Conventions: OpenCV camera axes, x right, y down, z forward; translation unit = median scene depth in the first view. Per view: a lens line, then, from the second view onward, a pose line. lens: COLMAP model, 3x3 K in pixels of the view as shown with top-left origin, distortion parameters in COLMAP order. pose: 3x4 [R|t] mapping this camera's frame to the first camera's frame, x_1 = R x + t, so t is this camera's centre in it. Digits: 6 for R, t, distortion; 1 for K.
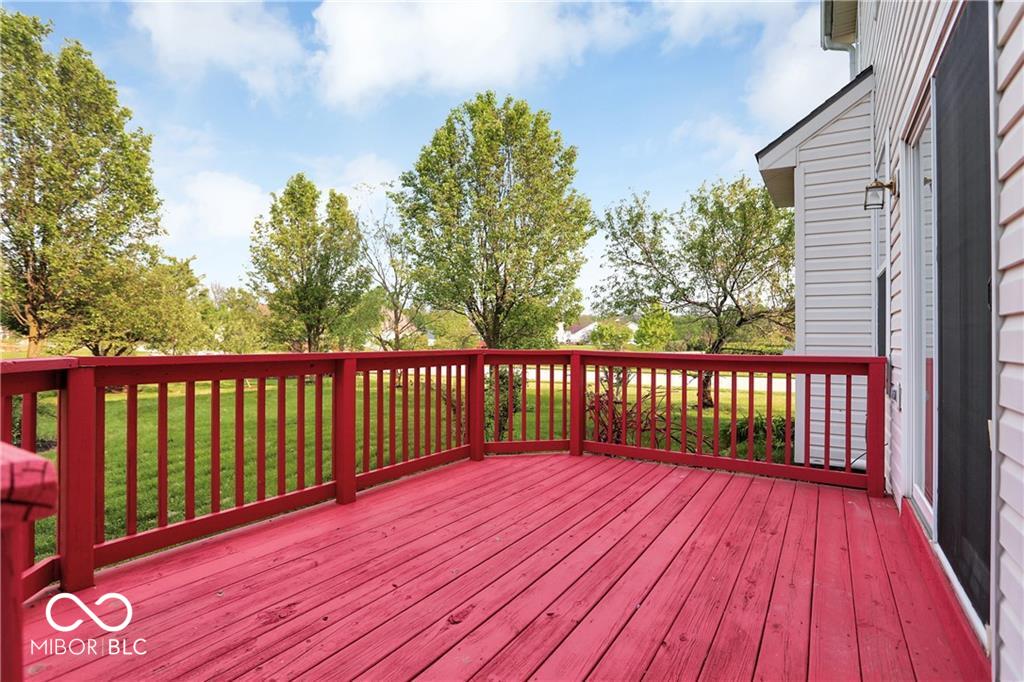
lens RADIAL K [[511.3, 0, 512.0], [0, 511.3, 342.3], [0, 0, 1]] dist [-0.001357, 0.001744]
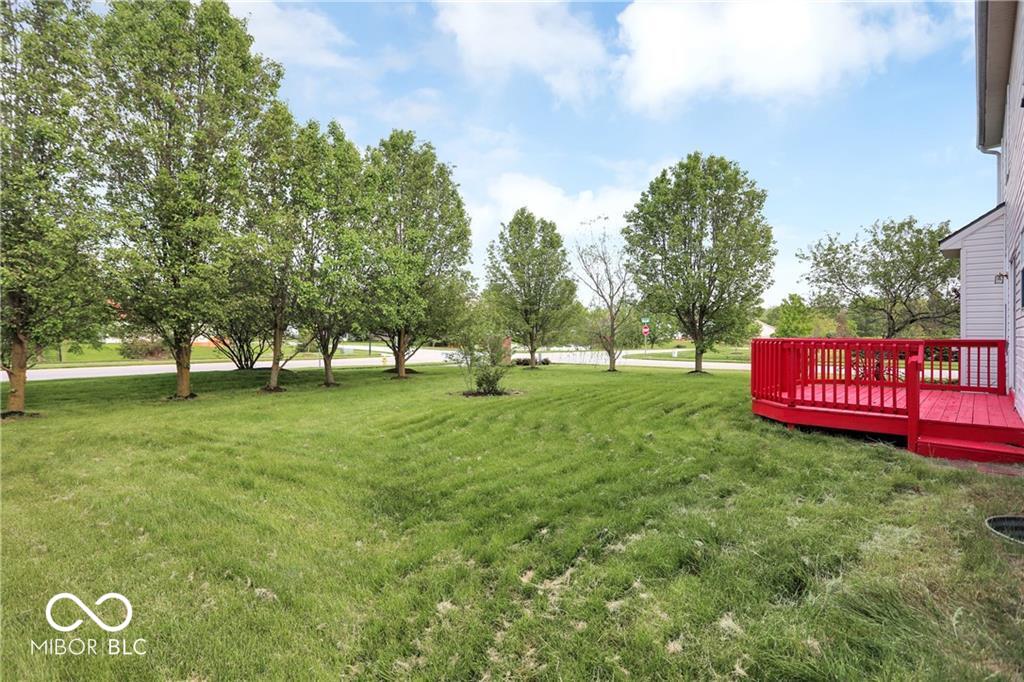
lens RADIAL K [[511.3, 0, 512.2], [0, 511.3, 337.4], [0, 0, 1]] dist [-0.001357, 0.001744]
pose [[0.982583, 0.006691, -0.185701, -0.275165], [-0.006281, 0.999976, 0.002797, 0.005845], [0.185715, -0.001582, 0.982602, -0.446290]]
